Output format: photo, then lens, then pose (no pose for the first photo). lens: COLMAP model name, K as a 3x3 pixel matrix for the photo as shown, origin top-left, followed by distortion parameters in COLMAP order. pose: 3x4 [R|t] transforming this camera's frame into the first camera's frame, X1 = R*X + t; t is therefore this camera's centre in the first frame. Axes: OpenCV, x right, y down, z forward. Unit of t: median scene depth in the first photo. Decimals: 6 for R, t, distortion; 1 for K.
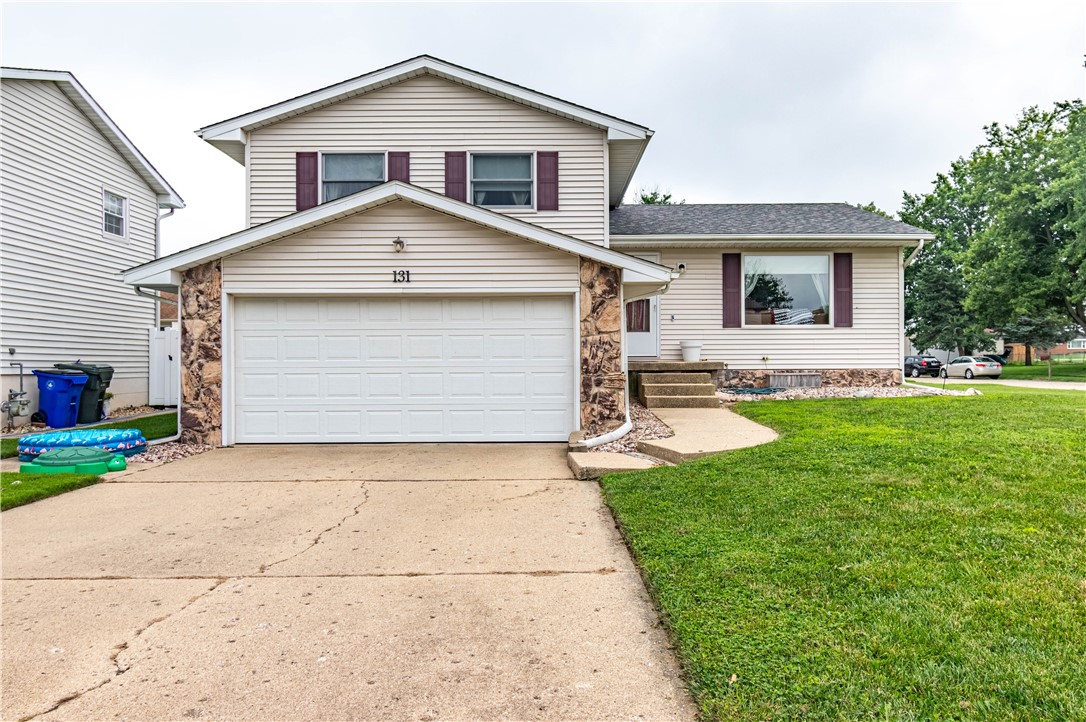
lens RADIAL K [[796.0, 0, 543.0], [0, 796.0, 361.1], [0, 0, 1]] dist [0.008692, -0.001953]
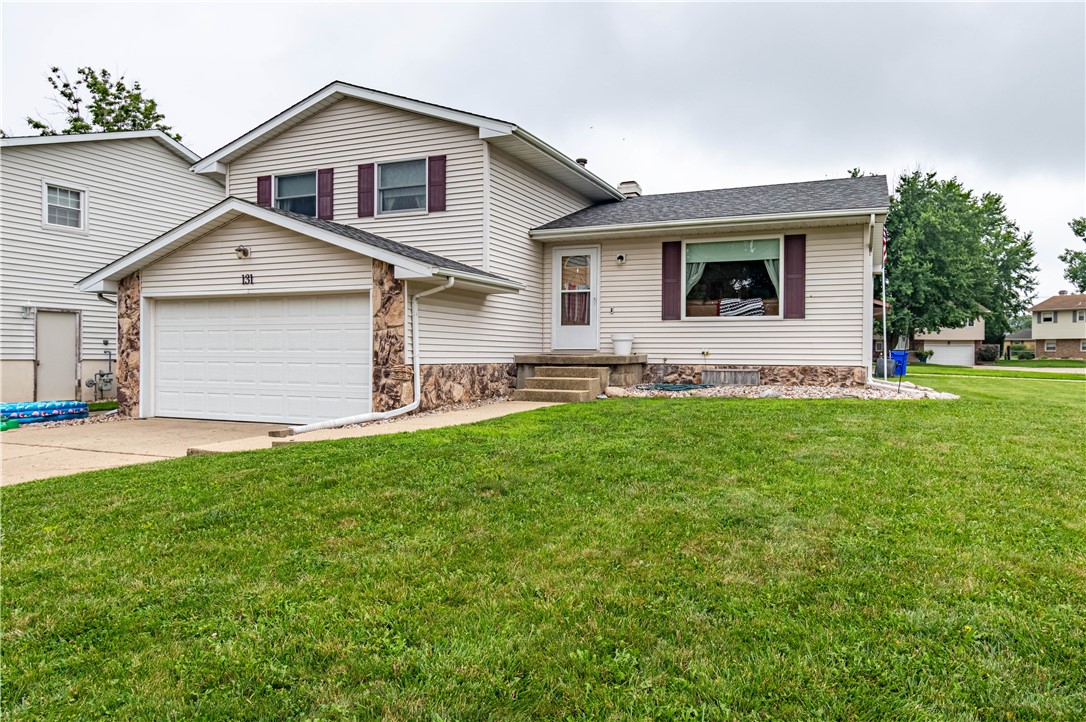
lens RADIAL K [[753.7, 0, 543.9], [0, 753.7, 360.3], [0, 0, 1]] dist [0.003857, 0.002643]
pose [[0.912274, 0.013300, -0.409365, 0.550265], [-0.008904, 0.999880, 0.012644, -0.004829], [0.409485, -0.007890, 0.912283, 0.140265]]
